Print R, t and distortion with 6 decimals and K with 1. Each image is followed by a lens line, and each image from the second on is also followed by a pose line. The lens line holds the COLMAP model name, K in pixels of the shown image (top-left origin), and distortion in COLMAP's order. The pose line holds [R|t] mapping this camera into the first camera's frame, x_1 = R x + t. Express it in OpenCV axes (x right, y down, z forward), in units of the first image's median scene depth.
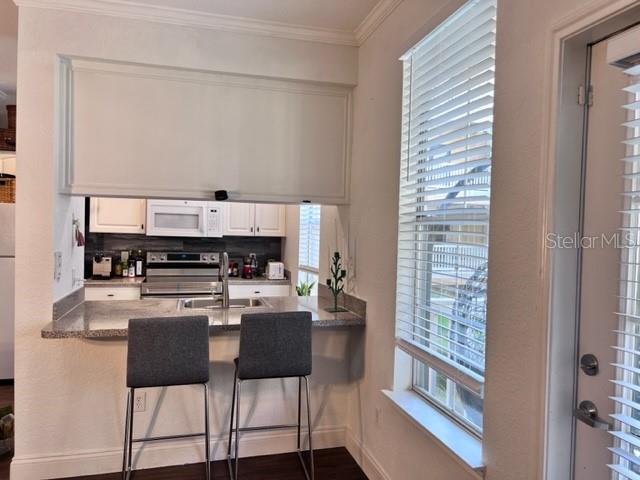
lens RADIAL K [[478.1, 0, 318.8], [0, 478.1, 243.1], [0, 0, 1]] dist [0.104457, -0.169694]
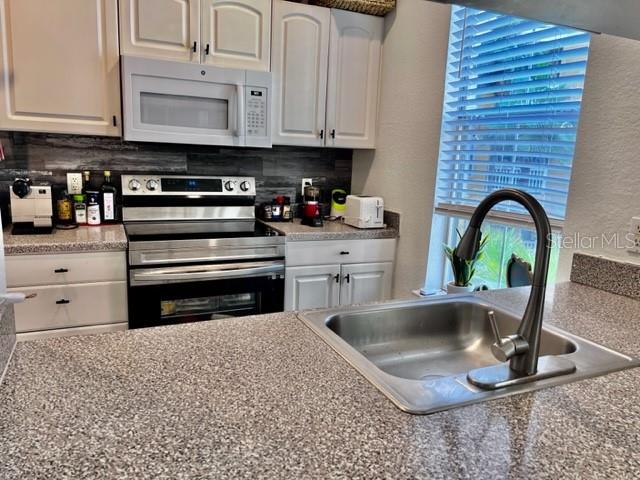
lens RADIAL K [[478.1, 0, 318.8], [0, 478.1, 243.1], [0, 0, 1]] dist [0.104457, -0.169694]
pose [[0.989042, -0.012181, 0.147134, -0.230305], [-0.012427, 0.986185, 0.165179, 0.002935], [-0.147113, -0.165197, 0.975227, 0.470555]]
